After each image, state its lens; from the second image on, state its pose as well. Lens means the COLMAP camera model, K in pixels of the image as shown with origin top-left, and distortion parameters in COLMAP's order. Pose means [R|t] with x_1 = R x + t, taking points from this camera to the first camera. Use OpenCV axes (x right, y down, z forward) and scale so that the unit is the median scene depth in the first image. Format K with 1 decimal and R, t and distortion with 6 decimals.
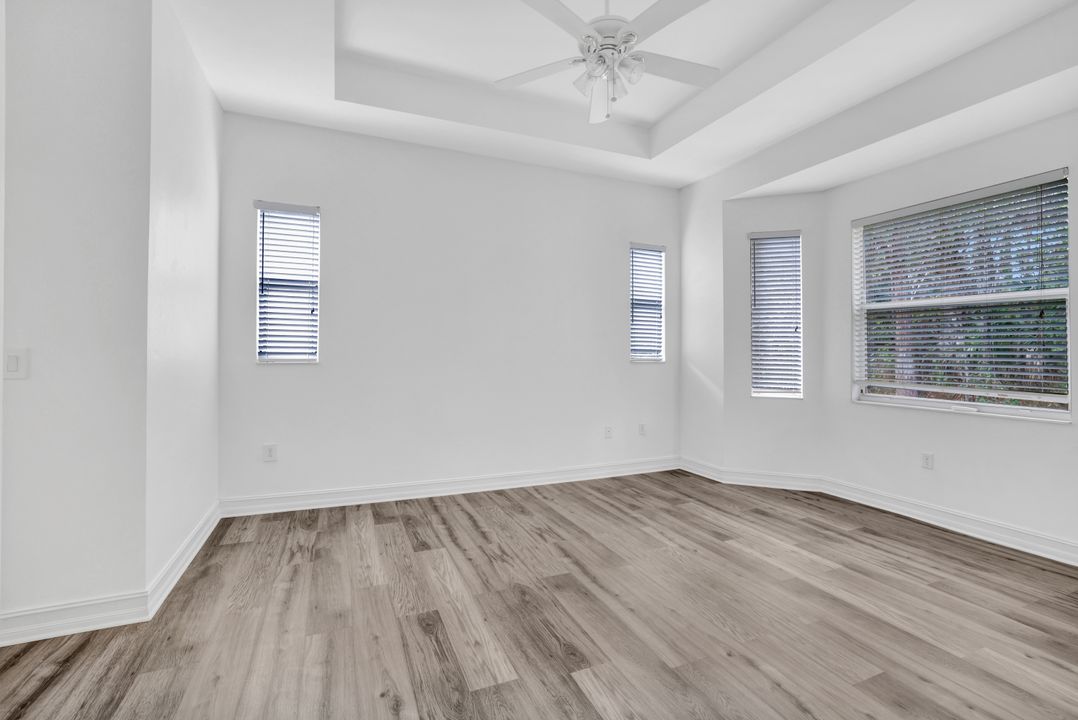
lens RADIAL K [[464.5, 0, 526.1], [0, 464.5, 347.6], [0, 0, 1]] dist [-0.033821, 0.013750]
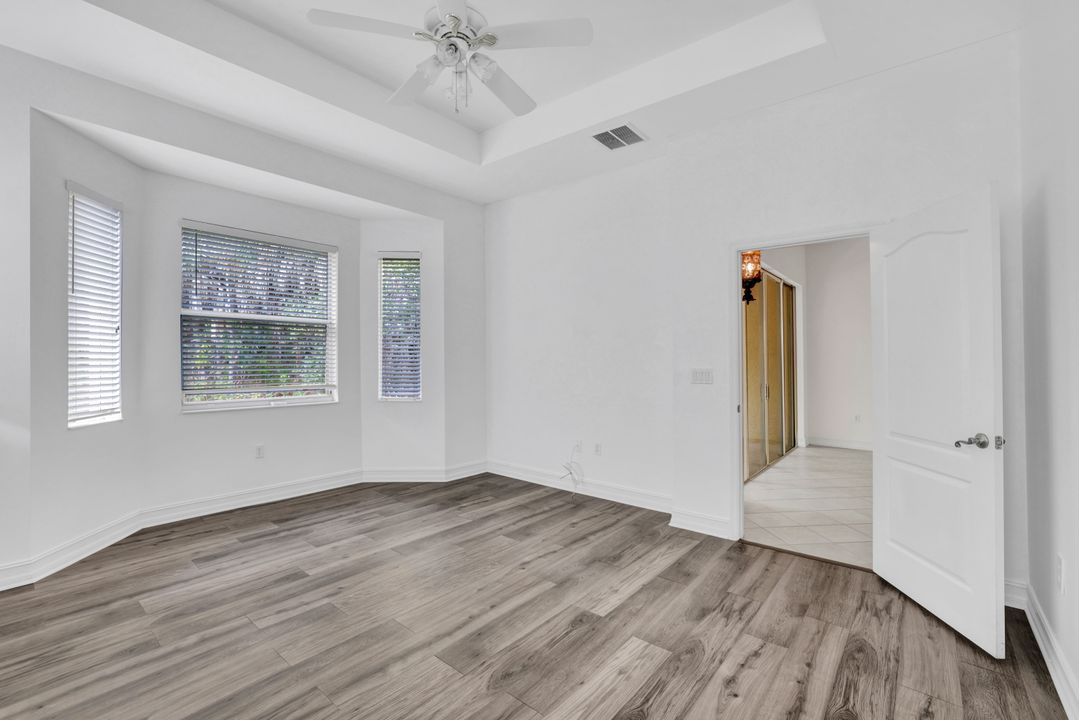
lens RADIAL K [[464.9, 0, 526.6], [0, 464.9, 347.6], [0, 0, 1]] dist [-0.033821, 0.013750]
pose [[-0.441091, 0.009588, 0.897411, -0.610705], [-0.018833, 0.999624, -0.019937, -0.014845], [-0.897265, -0.025695, -0.440745, 1.106322]]
